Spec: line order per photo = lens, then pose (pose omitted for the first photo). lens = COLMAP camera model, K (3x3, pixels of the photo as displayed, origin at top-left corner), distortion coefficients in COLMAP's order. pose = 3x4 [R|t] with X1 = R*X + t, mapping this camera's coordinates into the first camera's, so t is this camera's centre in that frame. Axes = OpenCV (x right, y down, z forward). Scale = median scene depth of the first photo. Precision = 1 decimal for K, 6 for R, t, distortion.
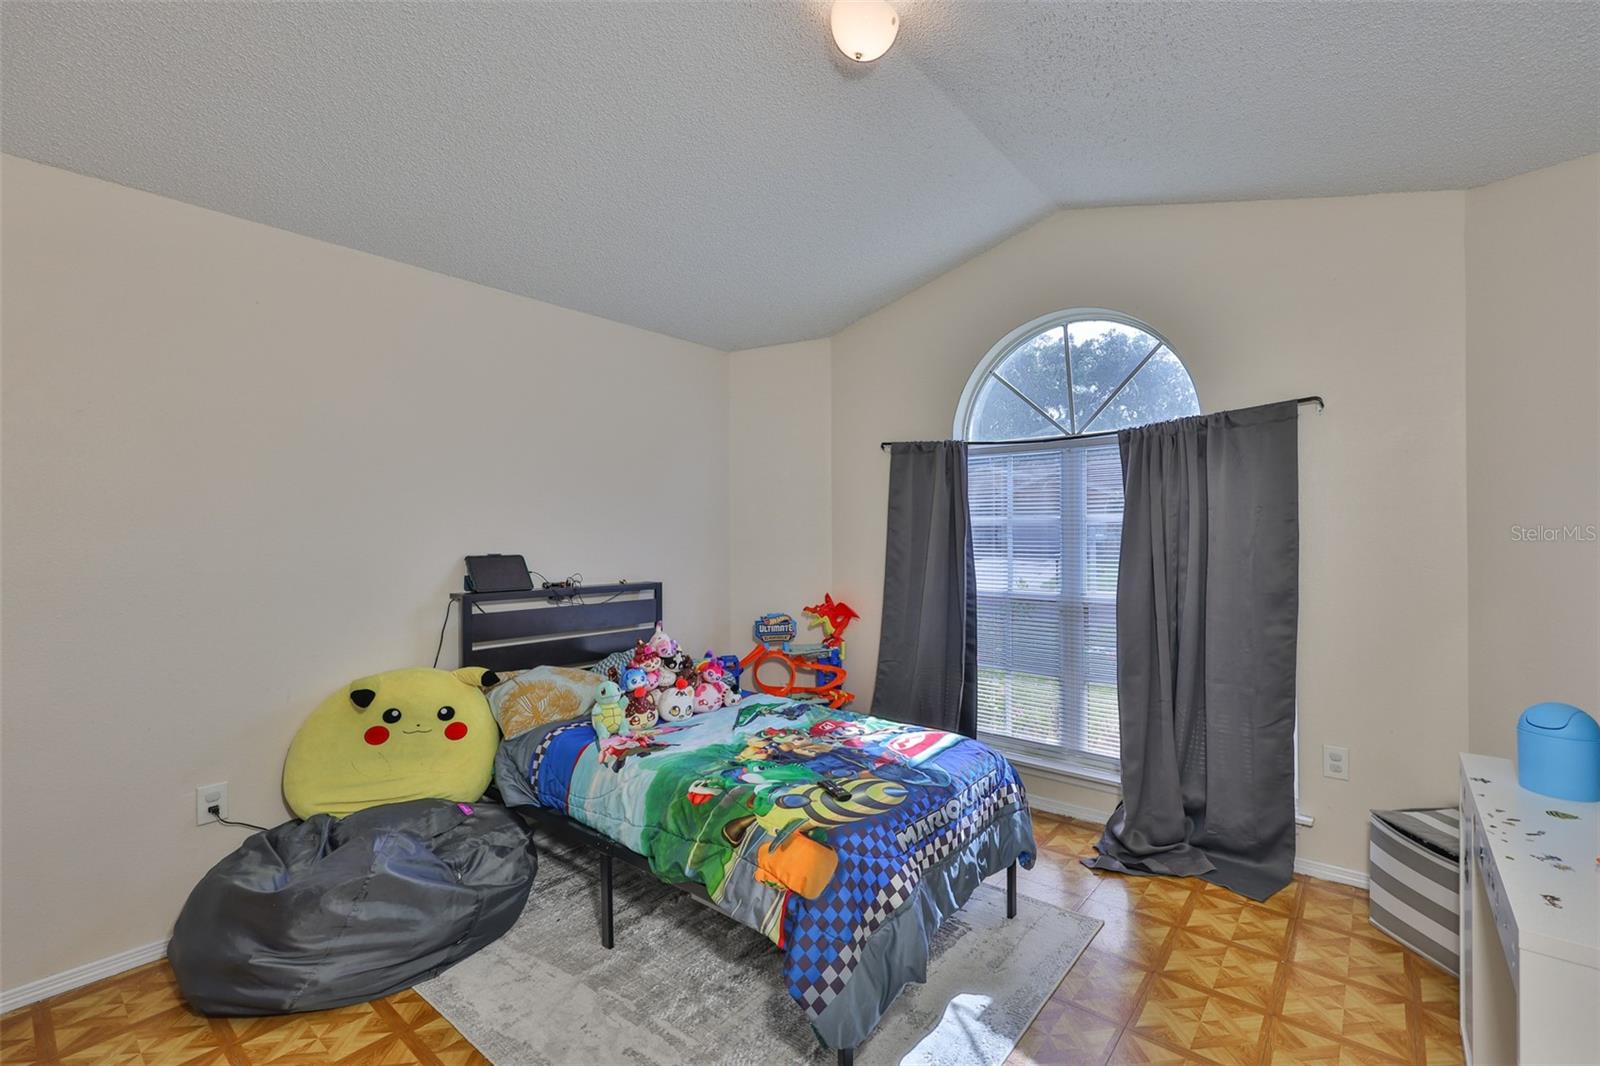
lens RADIAL K [[677.6, 0, 809.7], [0, 677.6, 538.6], [0, 0, 1]] dist [0.002173, 0.000133]
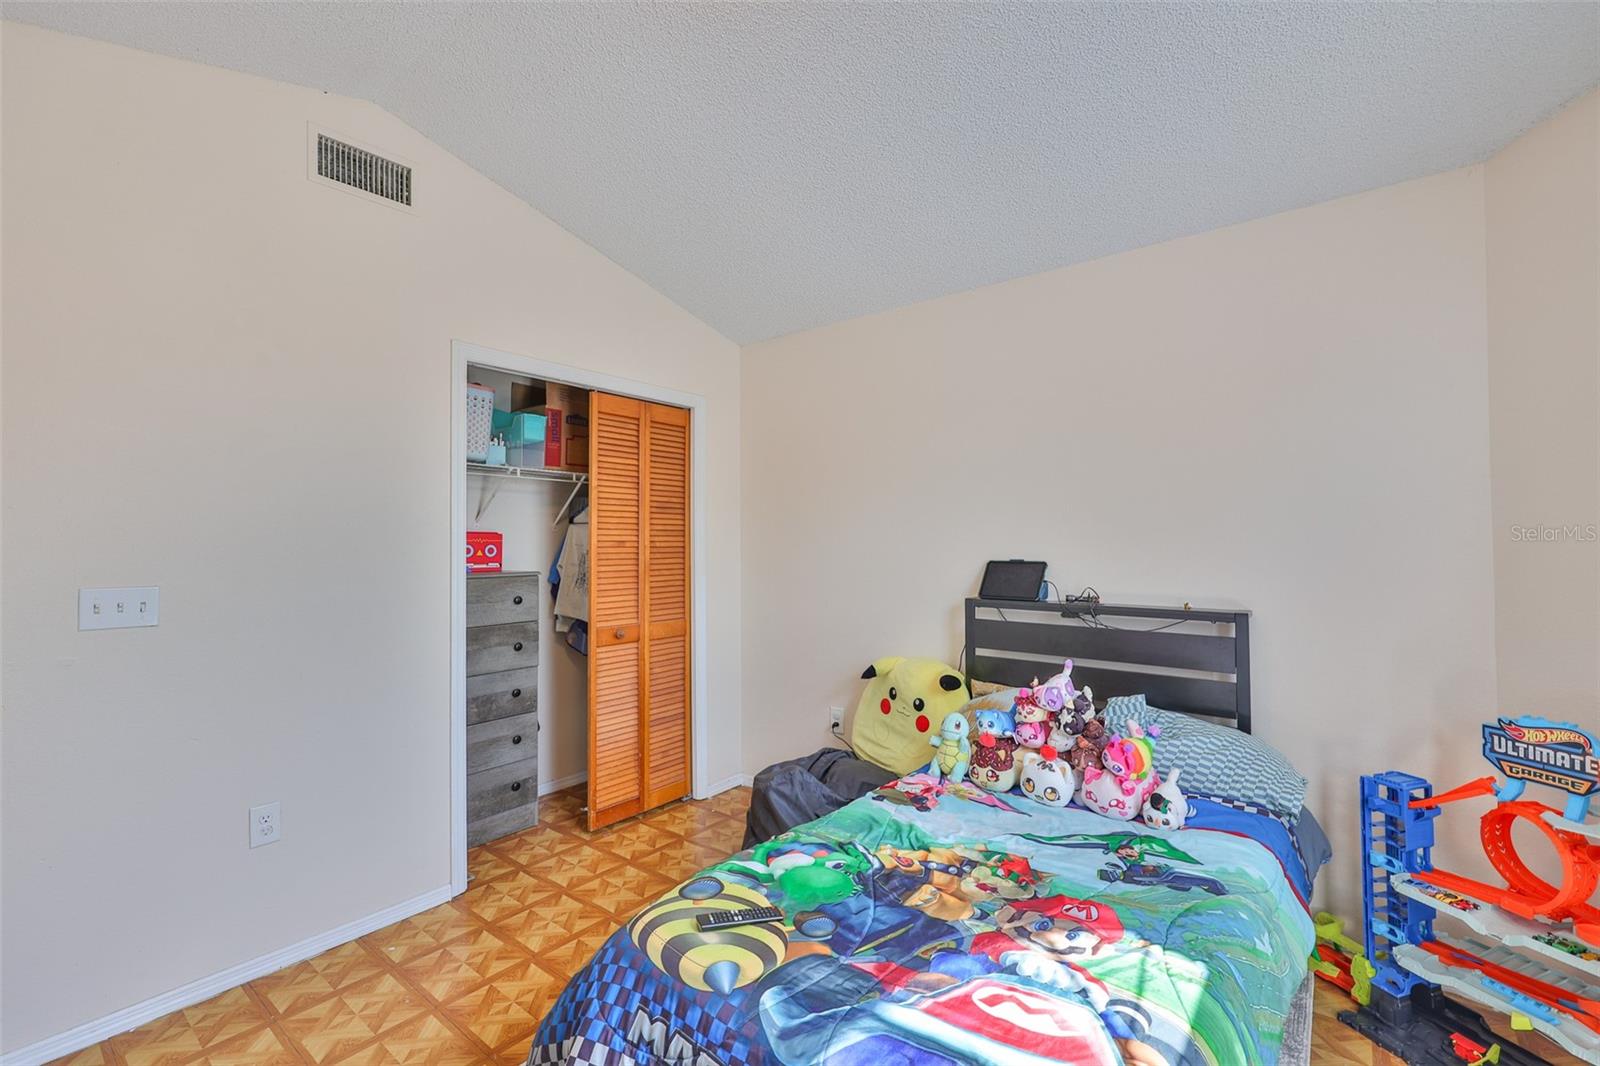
lens RADIAL K [[677.6, 0, 809.6], [0, 677.6, 531.9], [0, 0, 1]] dist [0.002173, 0.000133]
pose [[0.045894, -0.011677, -0.998878, 0.554981], [0.001208, 0.999932, -0.011634, -0.005478], [0.998946, -0.000673, 0.045905, 0.801204]]
